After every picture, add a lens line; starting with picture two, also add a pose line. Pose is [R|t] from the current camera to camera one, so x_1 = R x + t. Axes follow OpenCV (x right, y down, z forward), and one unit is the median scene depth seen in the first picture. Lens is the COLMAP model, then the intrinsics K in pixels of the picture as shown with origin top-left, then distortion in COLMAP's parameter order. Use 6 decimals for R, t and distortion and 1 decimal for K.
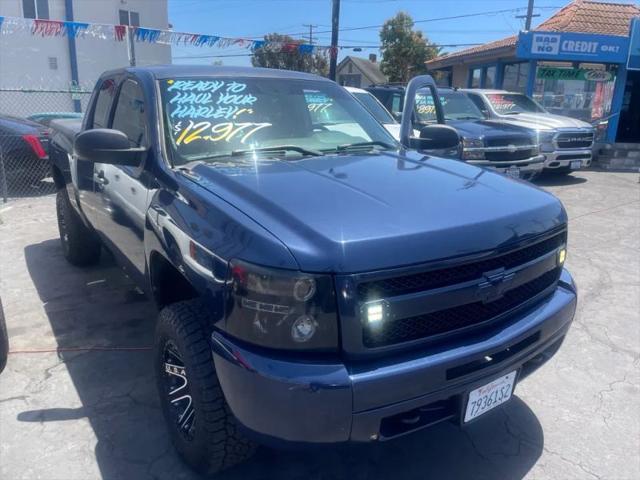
lens RADIAL K [[491.4, 0, 324.5], [0, 491.4, 239.6], [0, 0, 1]] dist [0.101466, -0.134715]
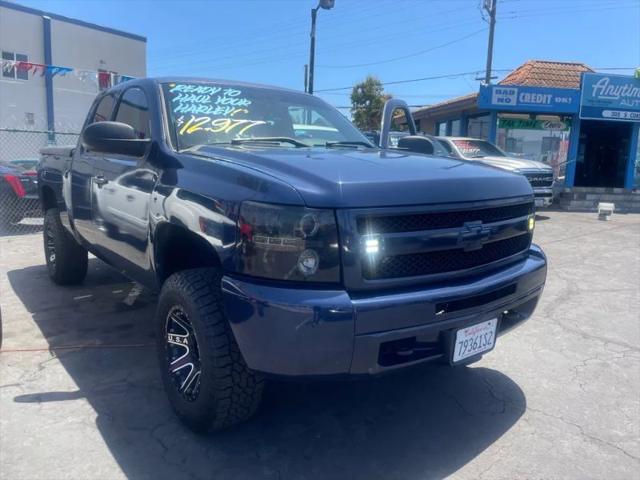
lens RADIAL K [[490.7, 0, 328.7], [0, 490.7, 238.9], [0, 0, 1]] dist [0.100902, -0.132548]
pose [[0.998102, -0.012943, 0.060204, -0.037021], [0.019861, 0.993076, -0.115782, 0.152363], [-0.058289, 0.116758, 0.991448, -0.062600]]
